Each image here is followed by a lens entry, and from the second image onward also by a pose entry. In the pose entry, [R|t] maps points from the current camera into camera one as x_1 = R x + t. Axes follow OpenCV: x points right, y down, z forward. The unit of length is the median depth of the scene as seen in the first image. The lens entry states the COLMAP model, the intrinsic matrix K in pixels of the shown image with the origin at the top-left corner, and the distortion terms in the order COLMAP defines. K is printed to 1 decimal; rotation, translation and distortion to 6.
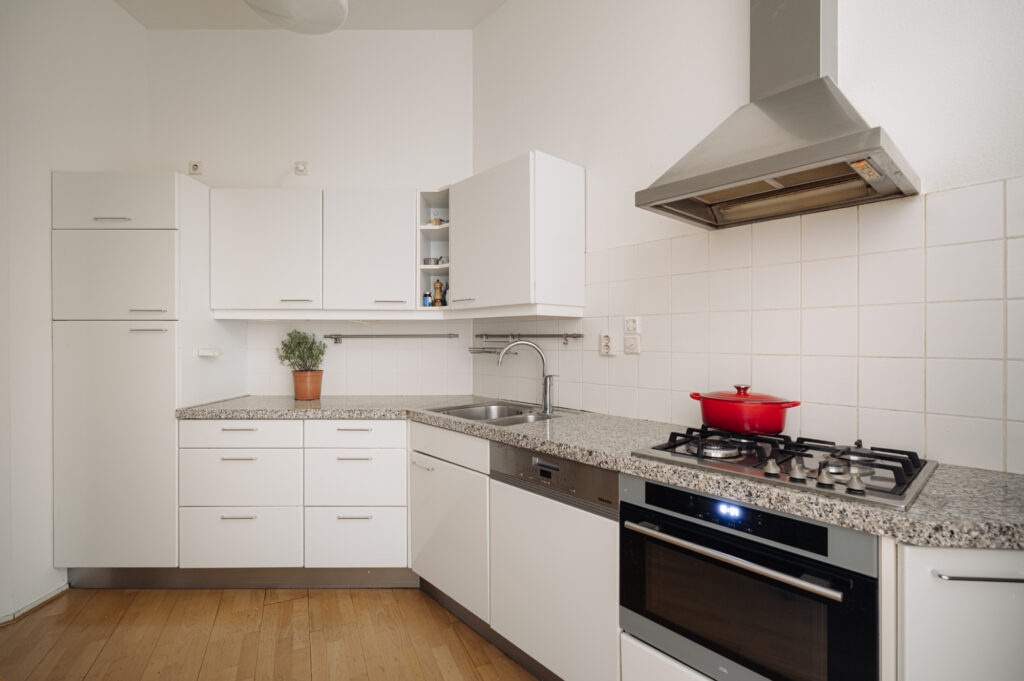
lens RADIAL K [[467.8, 0, 513.6], [0, 467.8, 337.1], [0, 0, 1]] dist [-0.009723, -0.000020]
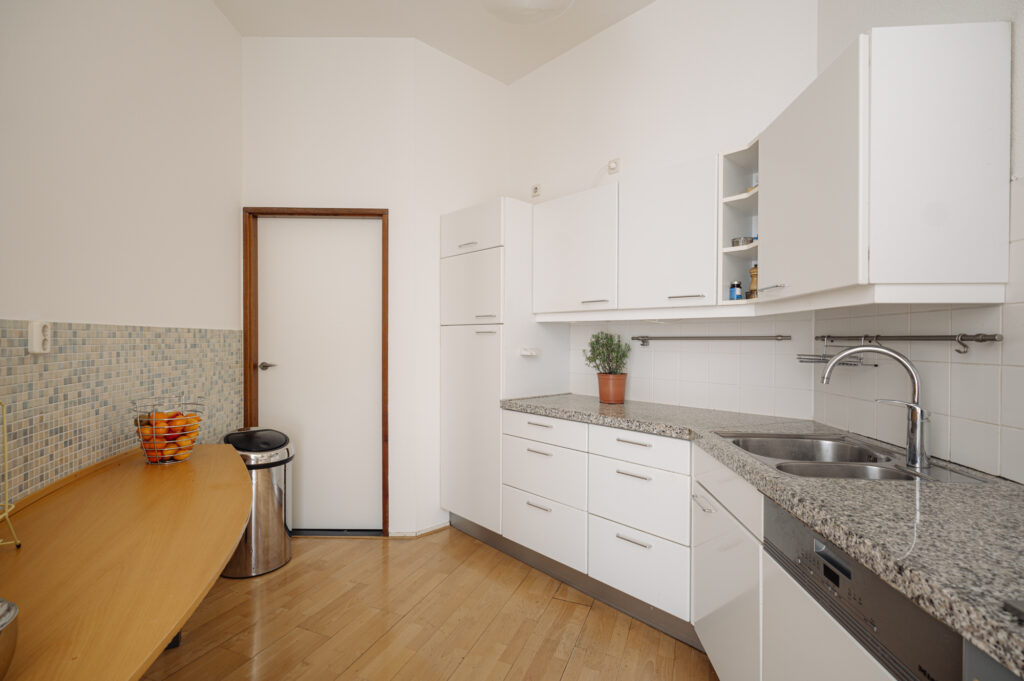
lens RADIAL K [[467.8, 0, 510.0], [0, 467.8, 341.7], [0, 0, 1]] dist [-0.009723, -0.000020]
pose [[0.674860, 0.008152, -0.737901, 0.154906], [-0.006159, 0.999966, 0.005415, 0.002194], [0.737920, 0.000891, 0.674888, 0.222459]]
